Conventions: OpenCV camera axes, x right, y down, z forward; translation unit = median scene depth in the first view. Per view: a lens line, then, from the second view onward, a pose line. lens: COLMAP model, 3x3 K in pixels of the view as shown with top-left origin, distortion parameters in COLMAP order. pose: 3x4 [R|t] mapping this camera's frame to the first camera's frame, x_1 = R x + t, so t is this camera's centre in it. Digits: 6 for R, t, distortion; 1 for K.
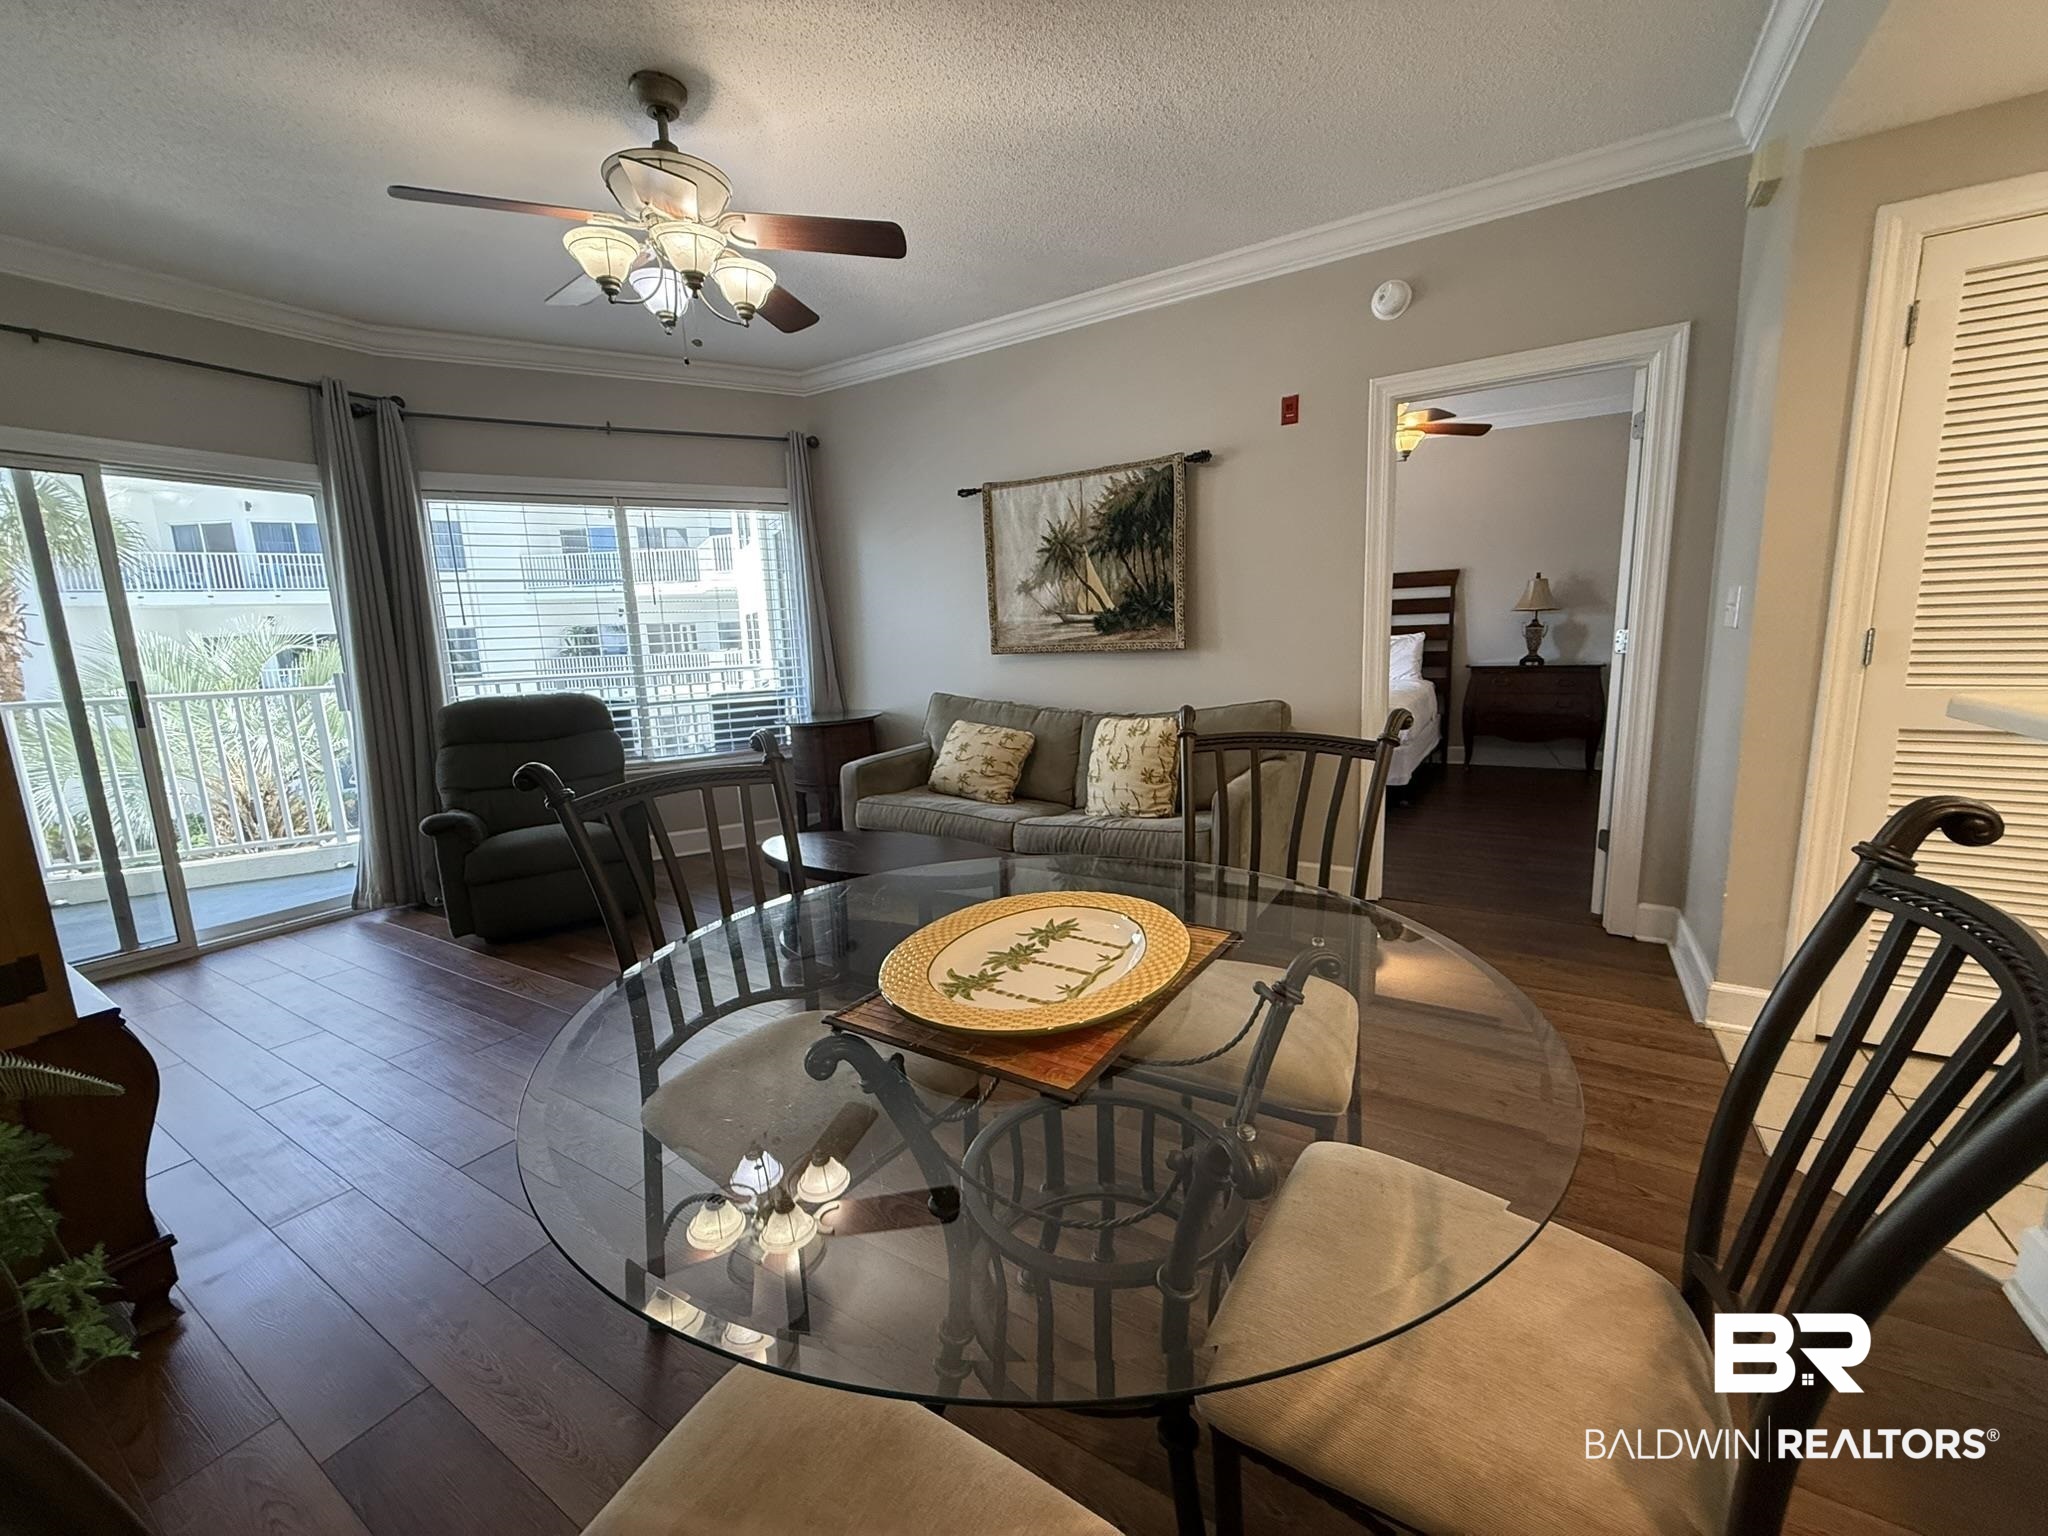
lens RADIAL K [[814.5, 0, 1018.9], [0, 814.5, 771.0], [0, 0, 1]] dist [0.001464, -0.000141]
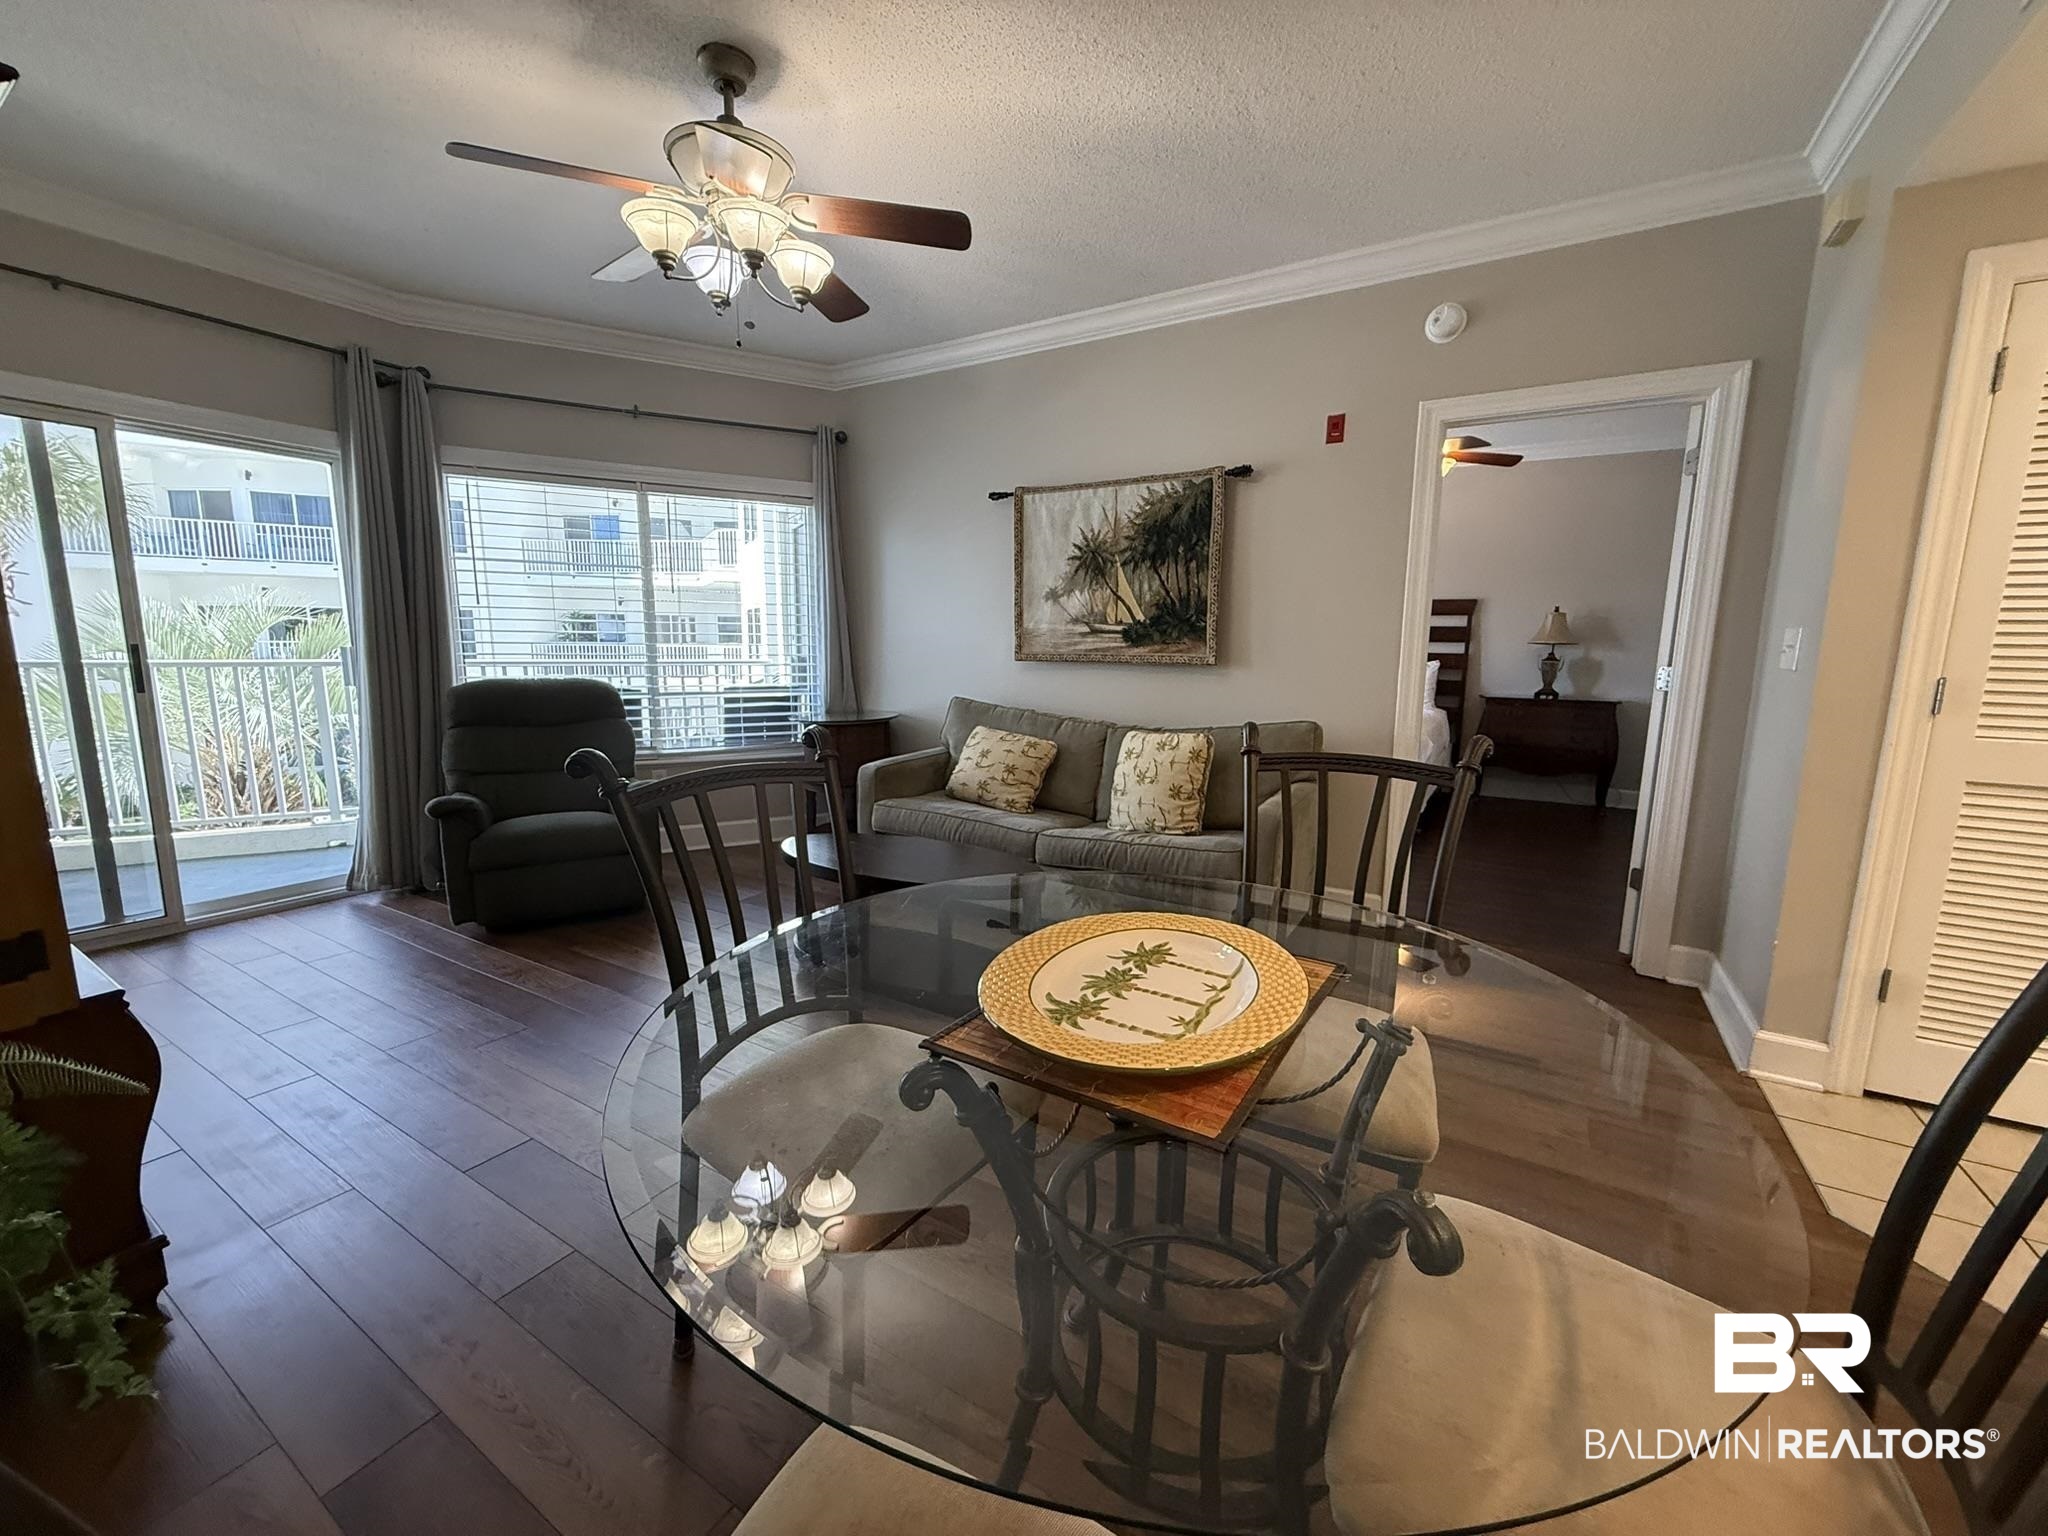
lens RADIAL K [[813.8, 0, 1018.1], [0, 813.8, 770.8], [0, 0, 1]] dist [0.001170, 0.000046]
pose [[0.998781, 0.047770, 0.012436, -0.043705], [-0.047630, 0.998801, -0.011267, 0.000805], [-0.012959, 0.010661, 0.999859, 0.021766]]
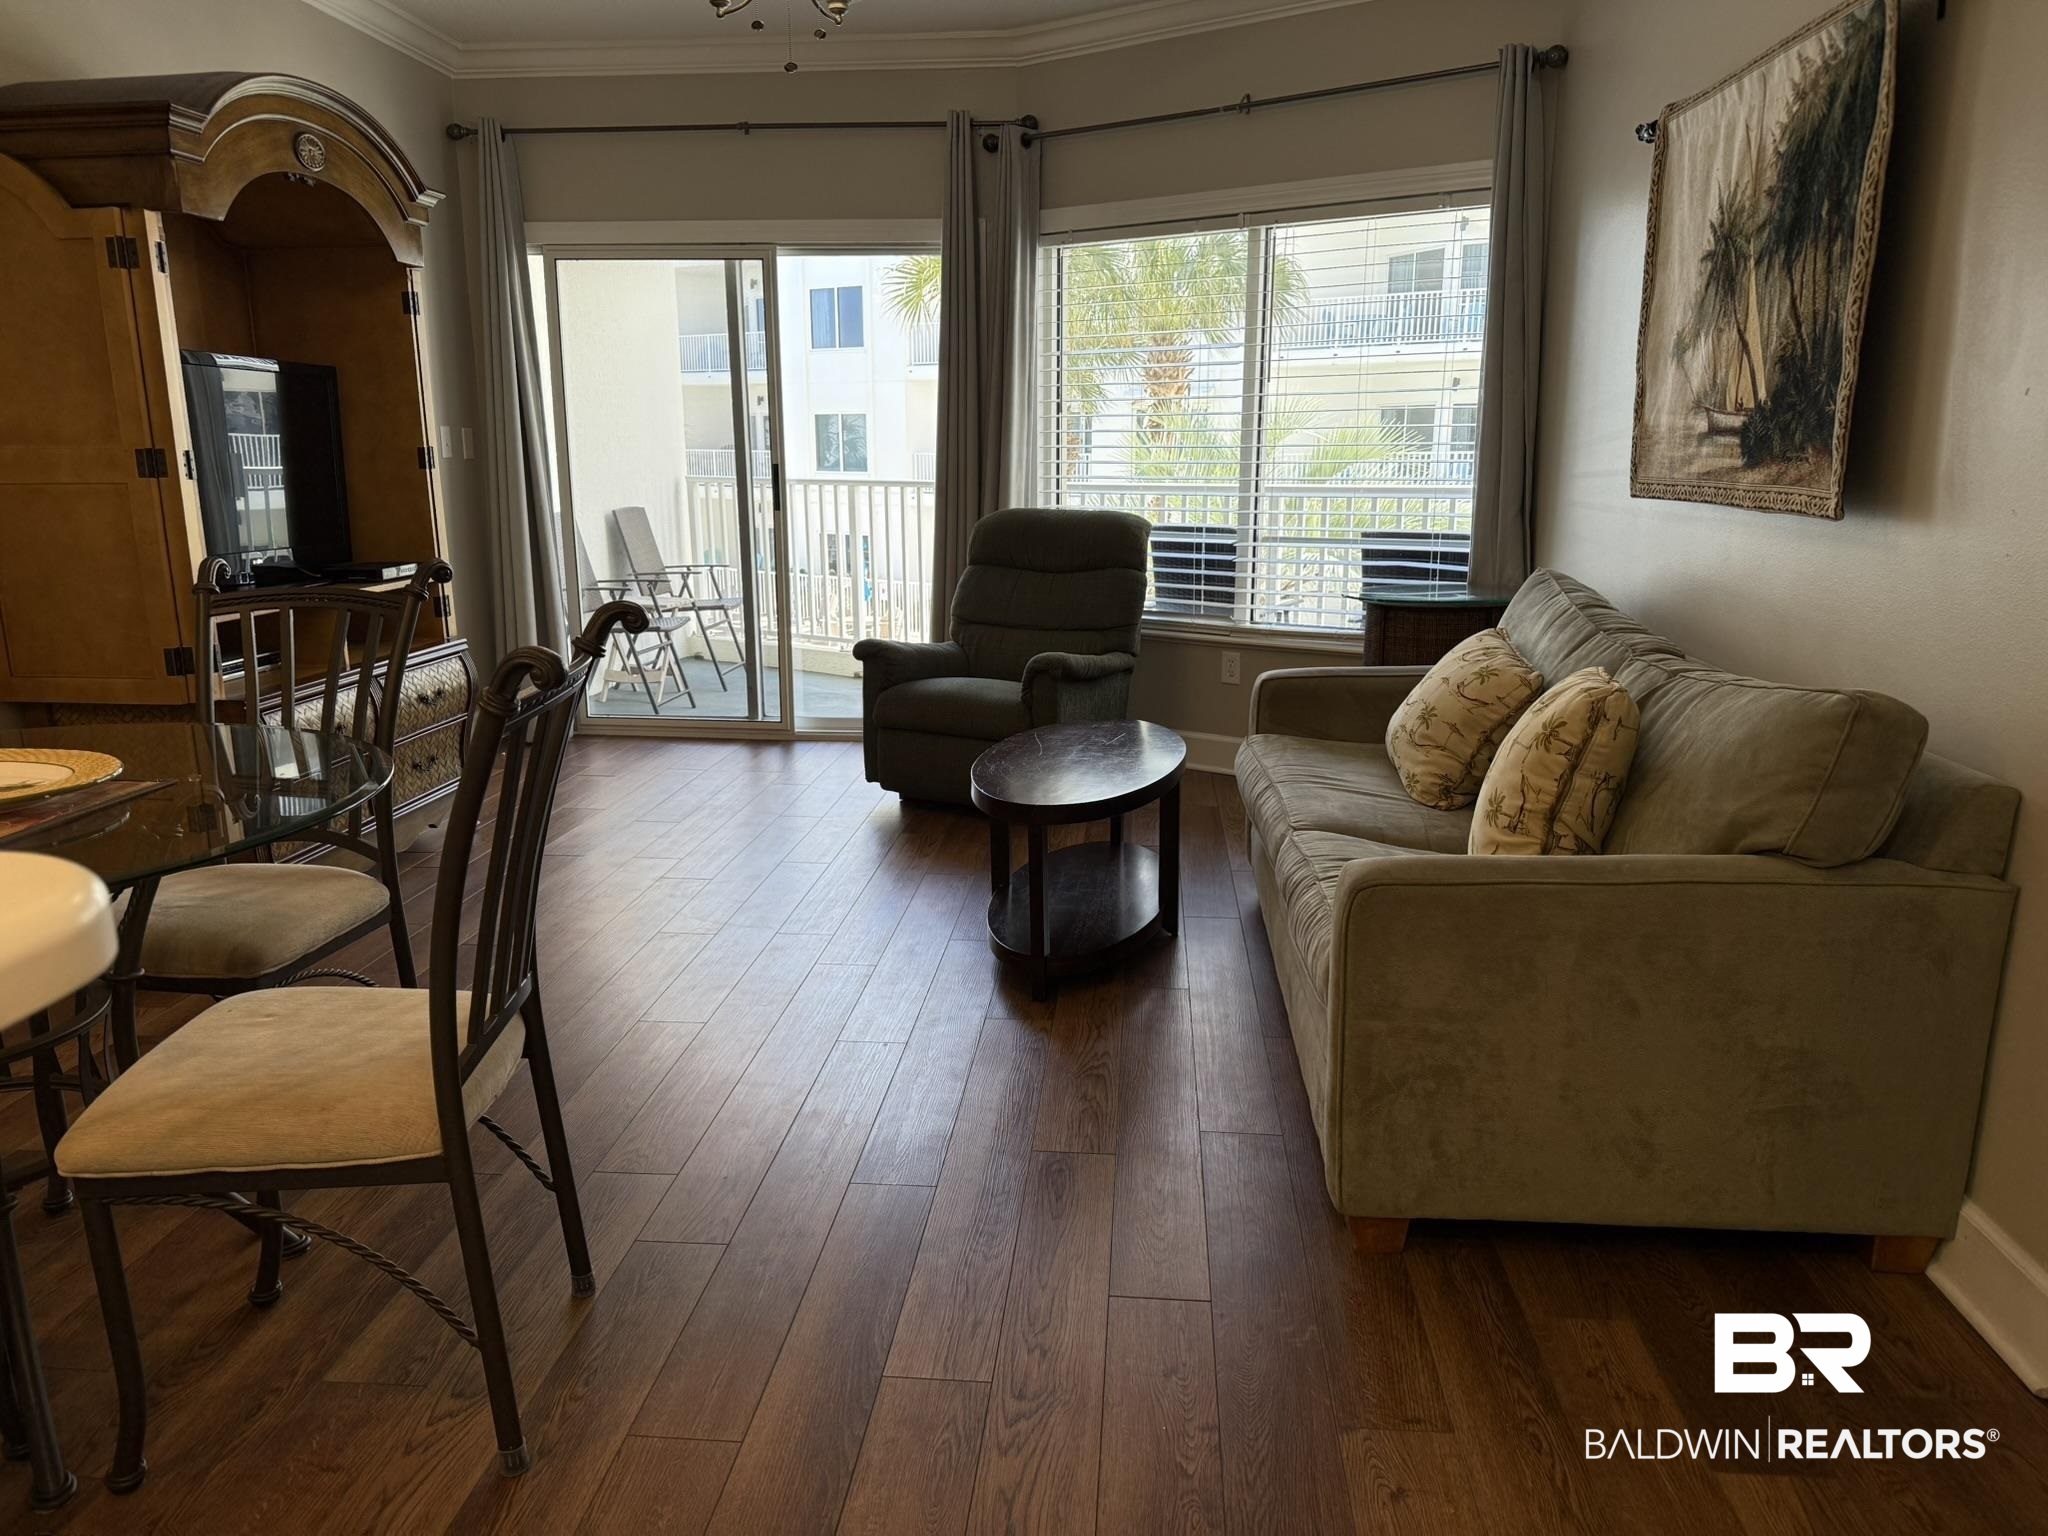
lens RADIAL K [[1439.2, 0, 1018.5], [0, 1439.2, 779.9], [0, 0, 1]] dist [0.106927, -0.155276]
pose [[0.444570, 0.240028, -0.862986, 0.684189], [-0.164872, 0.968895, 0.184551, -0.105175], [0.880440, 0.060236, 0.470316, 0.407337]]
